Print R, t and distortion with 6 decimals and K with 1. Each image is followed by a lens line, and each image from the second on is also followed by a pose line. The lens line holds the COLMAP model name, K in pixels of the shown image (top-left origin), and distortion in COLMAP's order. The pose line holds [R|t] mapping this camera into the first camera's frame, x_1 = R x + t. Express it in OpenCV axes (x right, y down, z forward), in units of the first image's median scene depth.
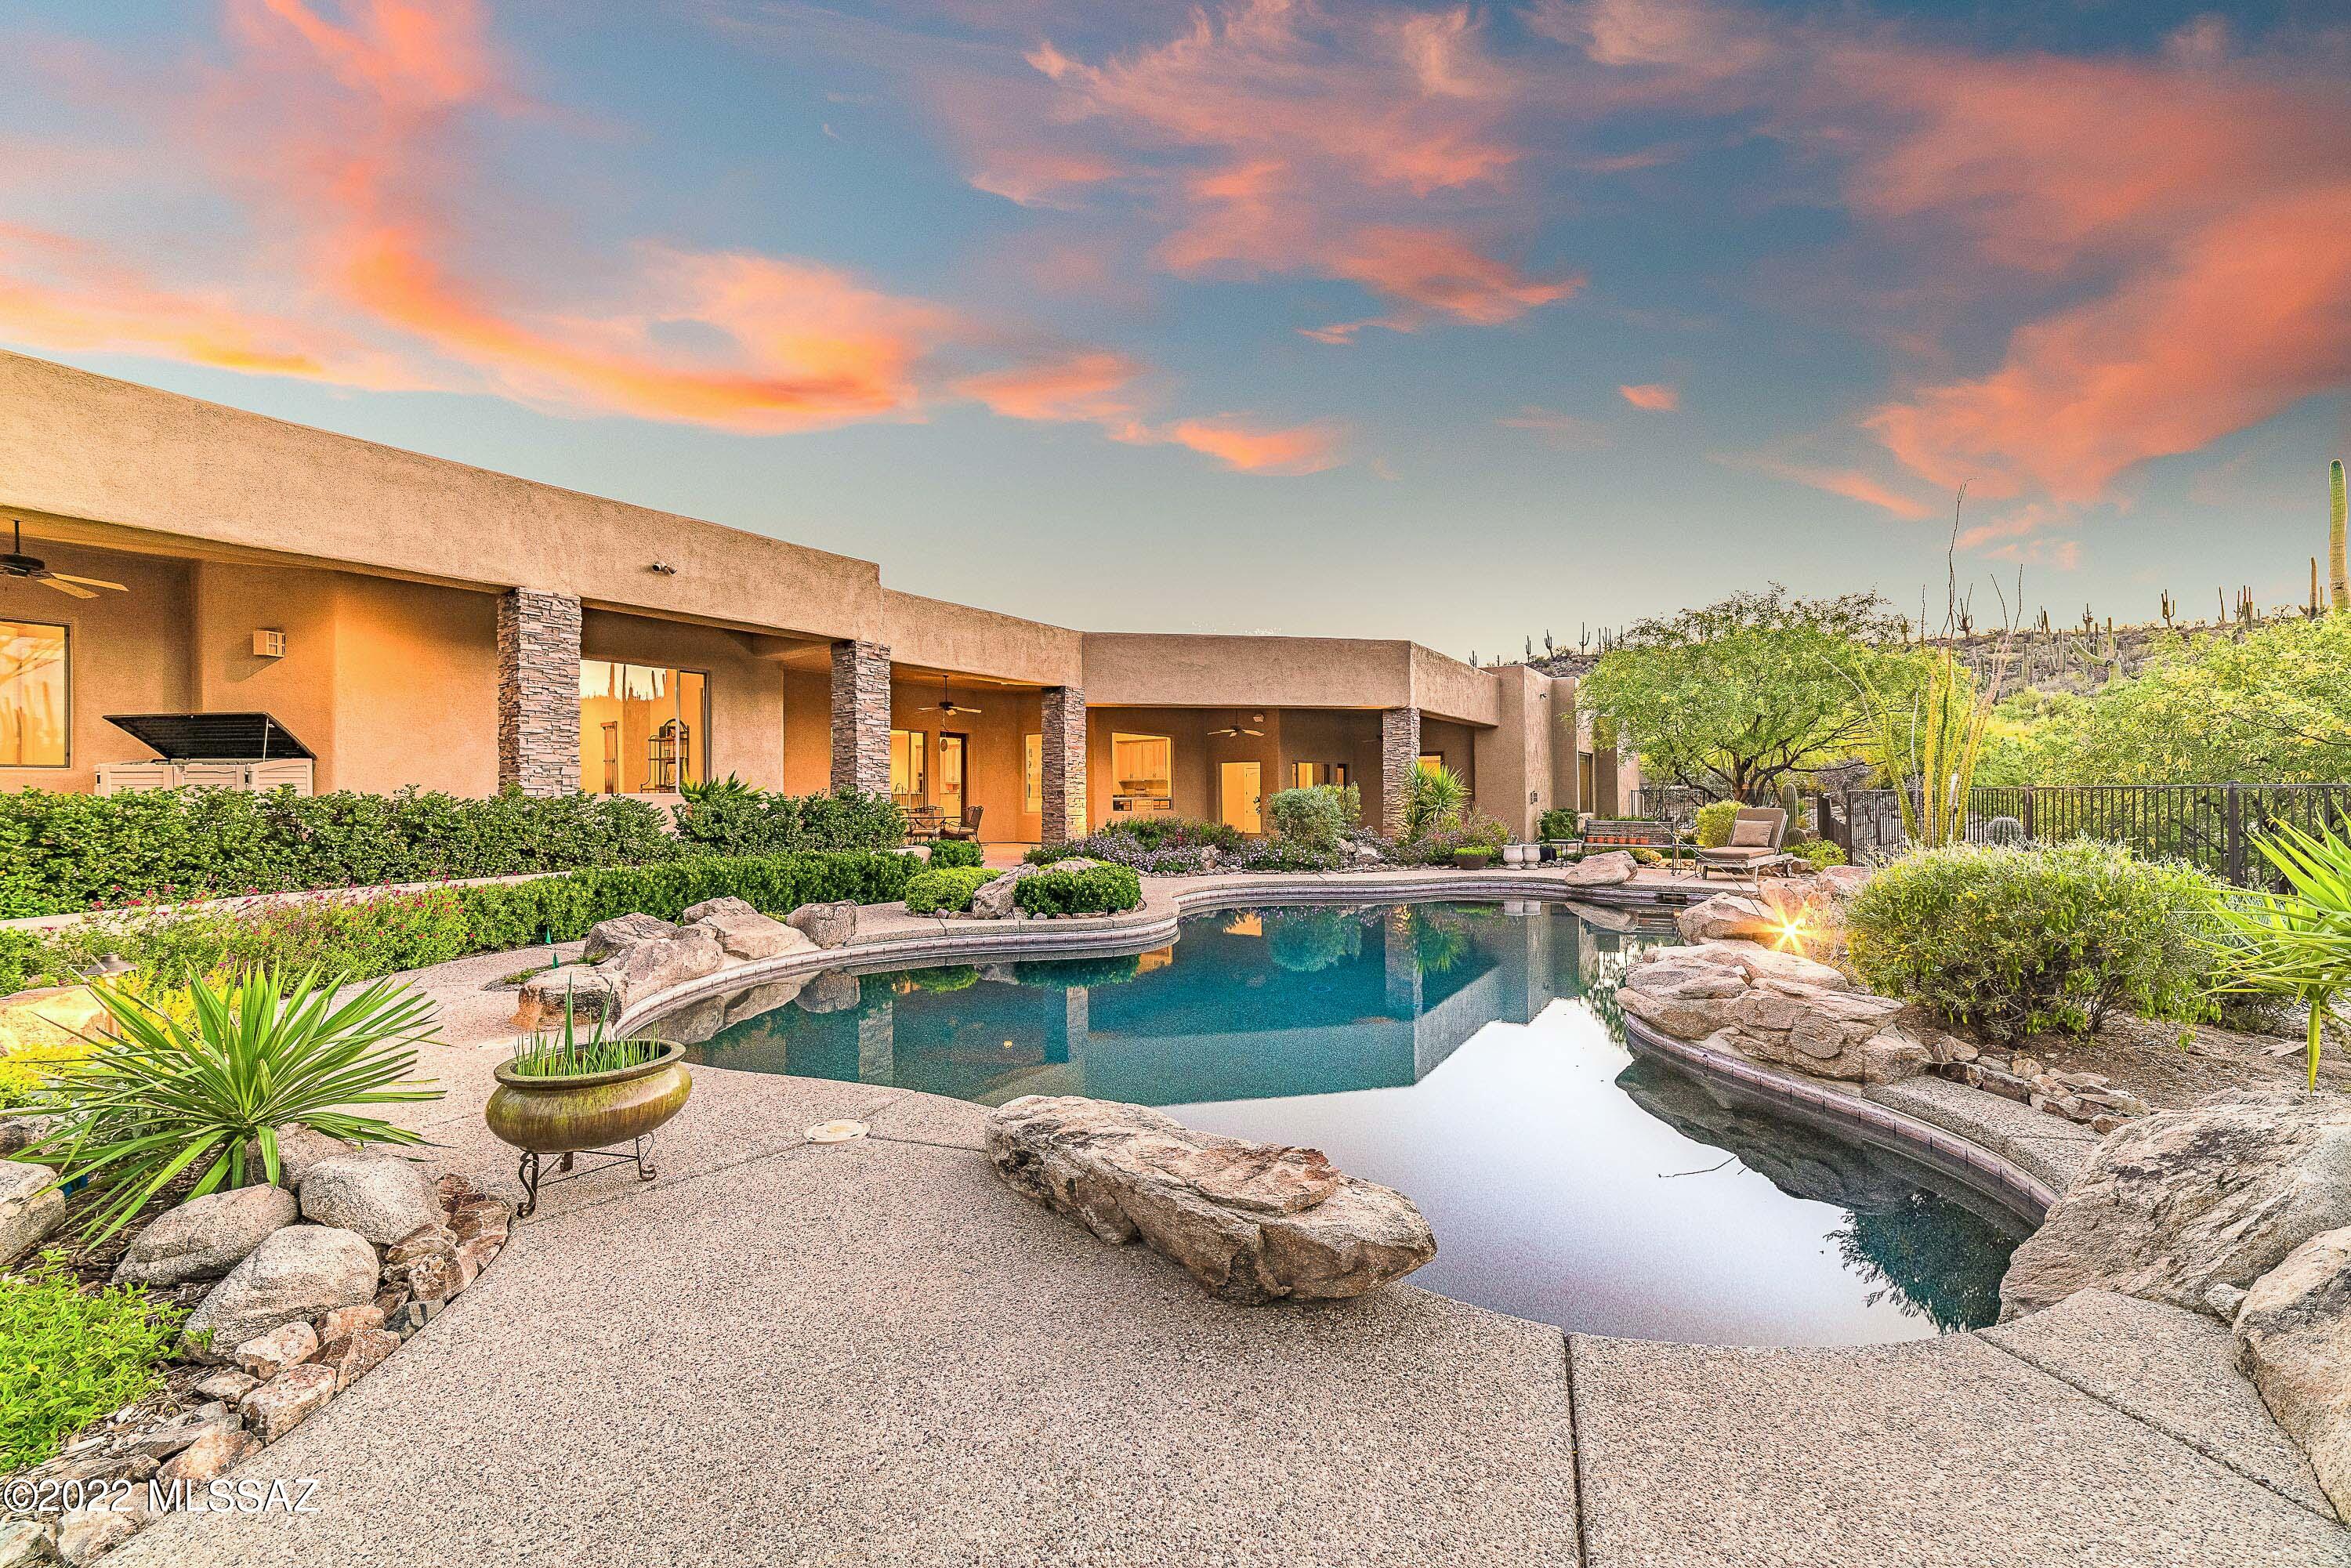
lens RADIAL K [[945.1, 0, 1164.3], [0, 945.1, 776.2], [0, 0, 1]] dist [-0.025980, 0.009539]
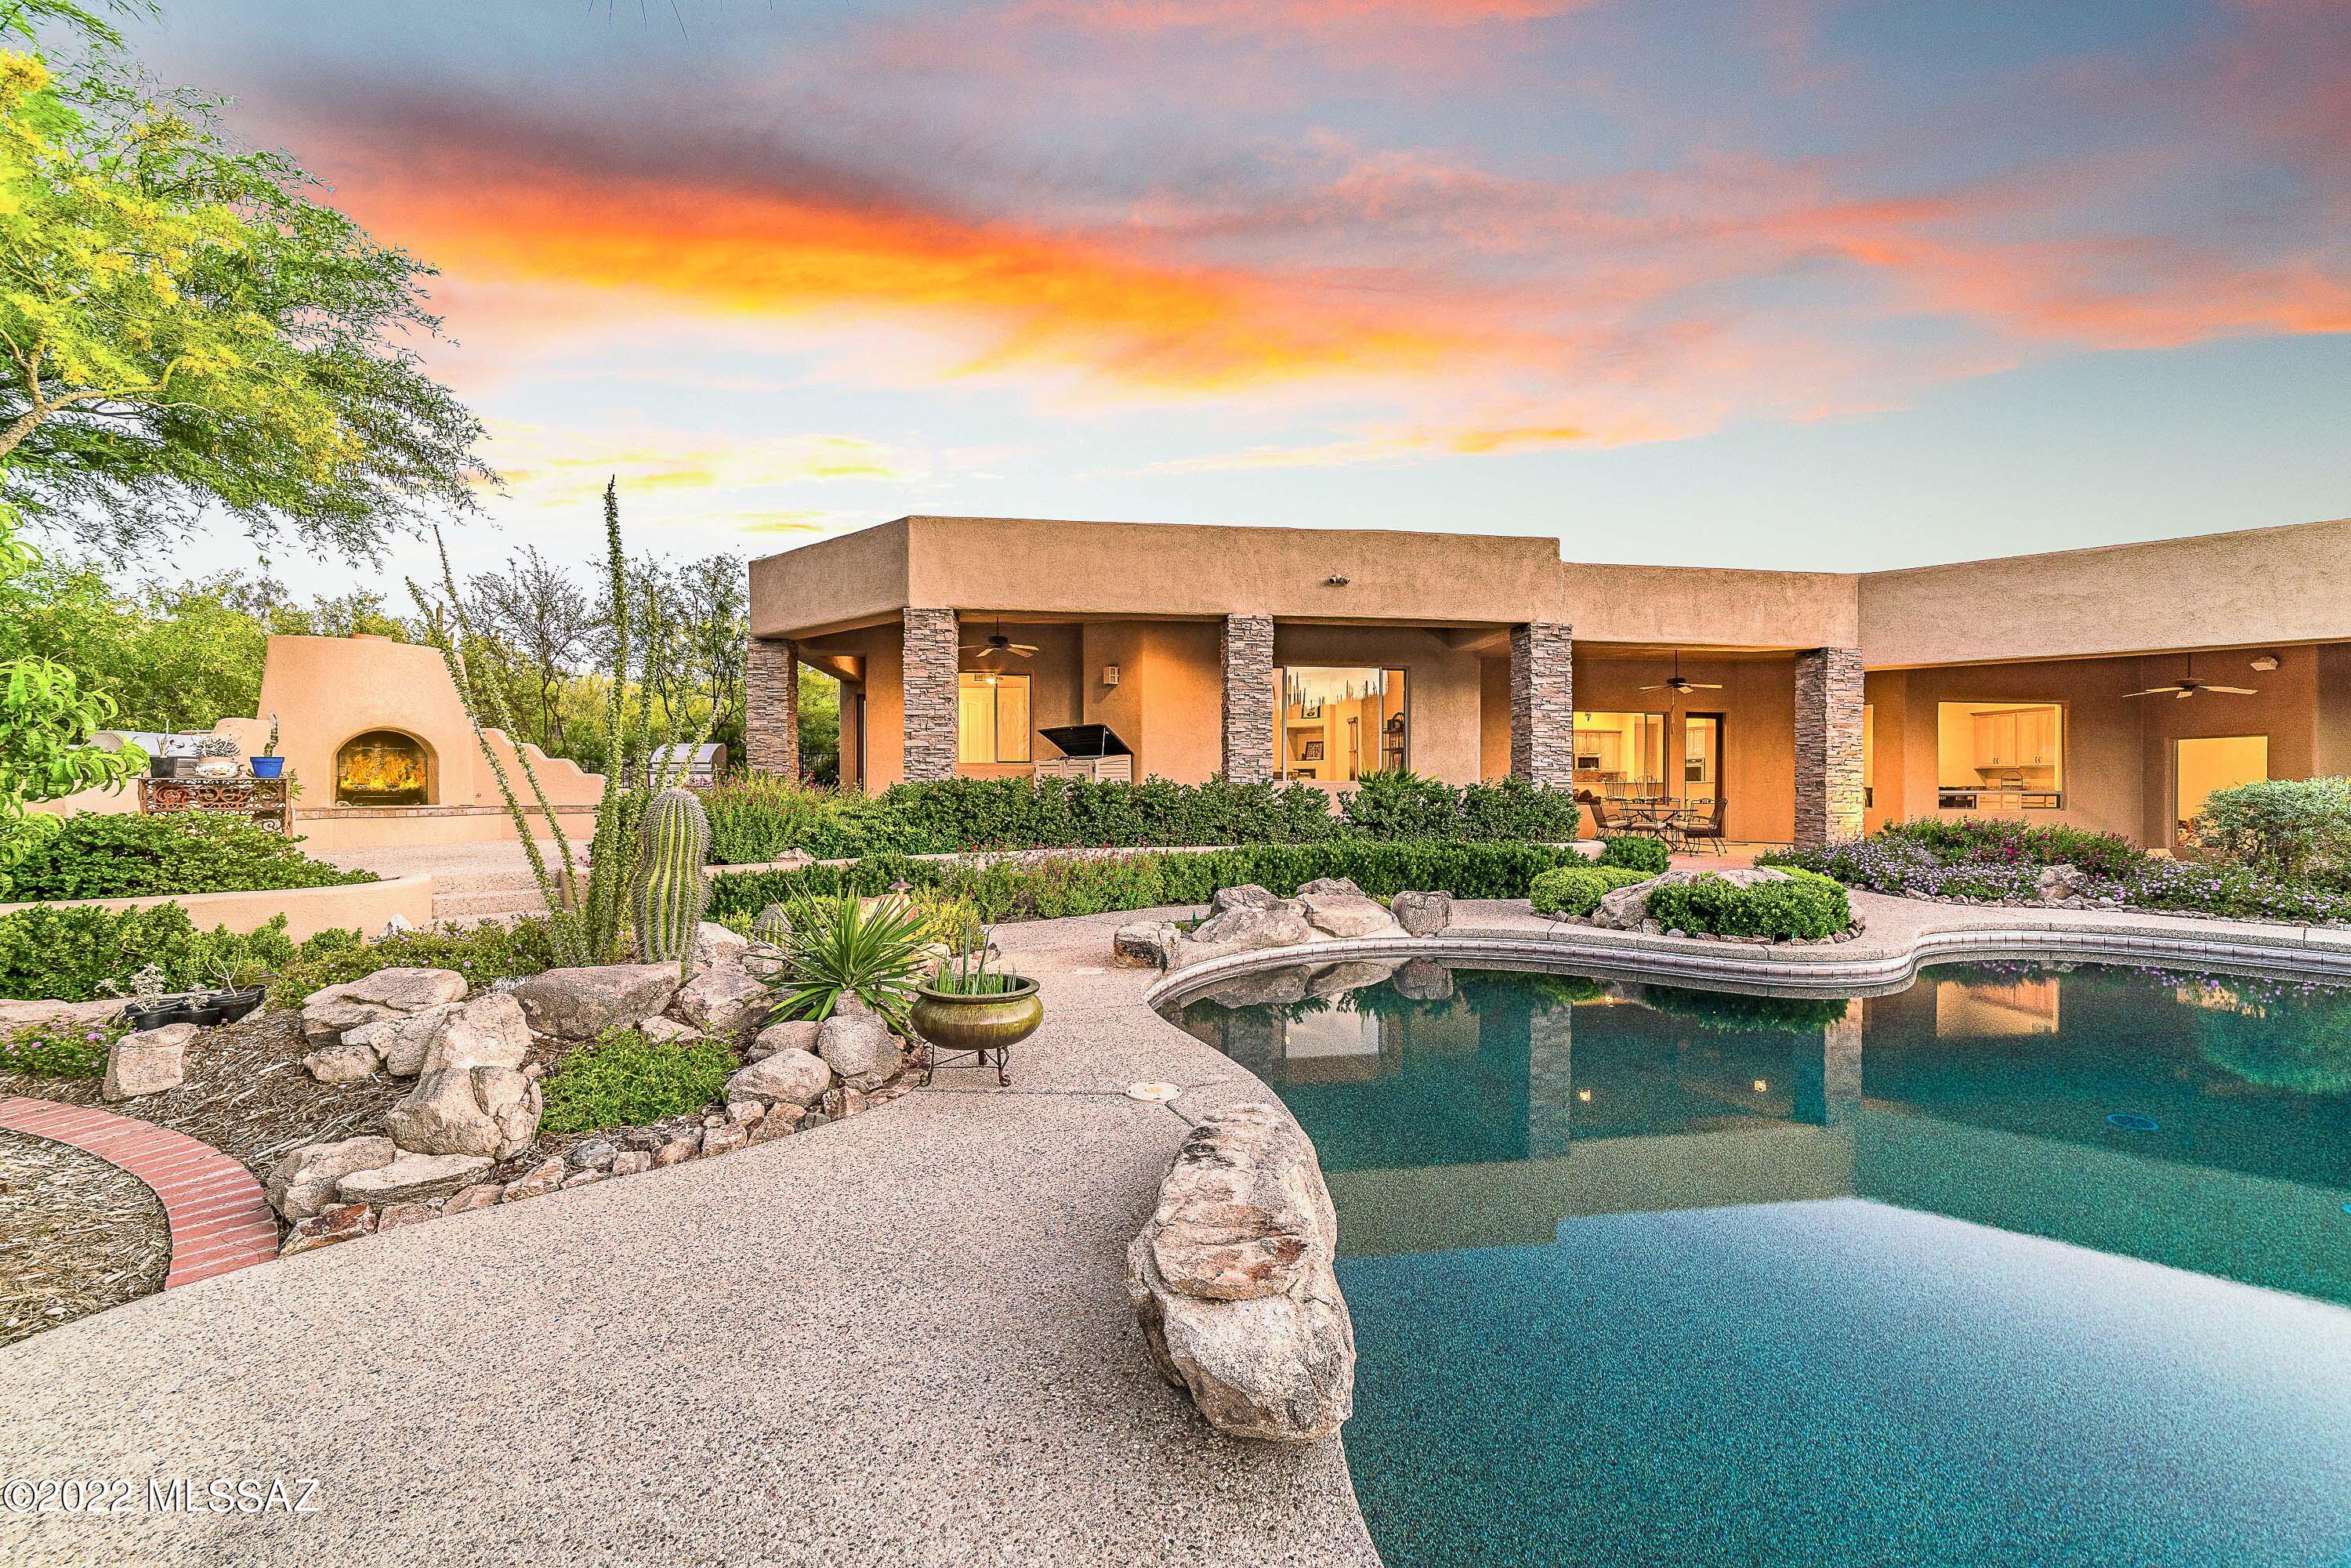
lens RADIAL K [[945.1, 0, 1164.3], [0, 945.1, 776.2], [0, 0, 1]] dist [-0.025980, 0.009539]
pose [[0.639693, 0.004386, -0.768618, 0.209486], [0.007811, 0.999895, 0.012206, -0.003564], [0.768591, -0.013812, 0.639591, 0.122447]]
